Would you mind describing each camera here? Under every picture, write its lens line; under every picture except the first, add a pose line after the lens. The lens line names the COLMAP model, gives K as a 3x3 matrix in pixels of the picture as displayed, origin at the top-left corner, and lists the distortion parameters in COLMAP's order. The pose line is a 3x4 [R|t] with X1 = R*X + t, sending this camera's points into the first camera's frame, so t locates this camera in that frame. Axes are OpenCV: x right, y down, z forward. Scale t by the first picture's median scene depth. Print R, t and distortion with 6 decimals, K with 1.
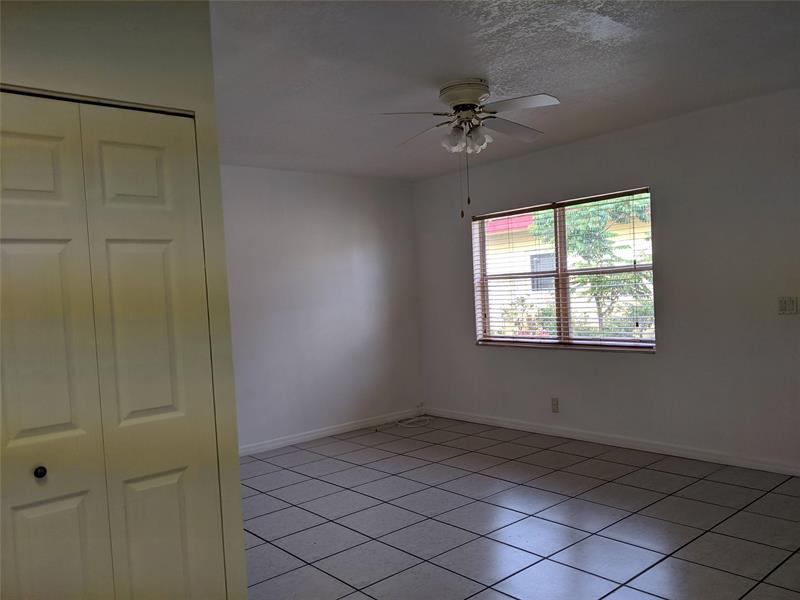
lens RADIAL K [[635.5, 0, 410.6], [0, 635.5, 302.1], [0, 0, 1]] dist [0.092632, -0.151161]
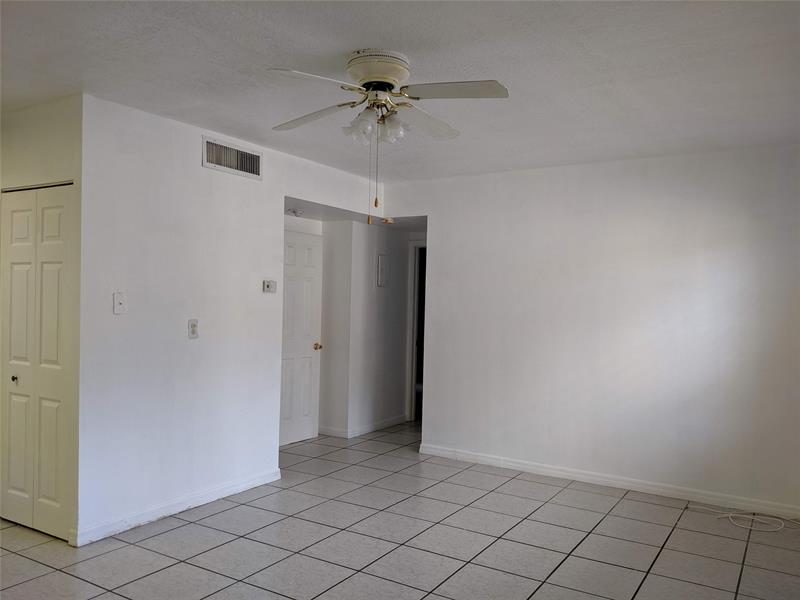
lens RADIAL K [[635.5, 0, 410.6], [0, 635.5, 302.1], [0, 0, 1]] dist [0.092632, -0.151161]
pose [[0.297465, 0.071771, -0.952031, 1.107886], [-0.058927, 0.996649, 0.056723, -0.104777], [0.952913, 0.039227, 0.300697, 1.027569]]
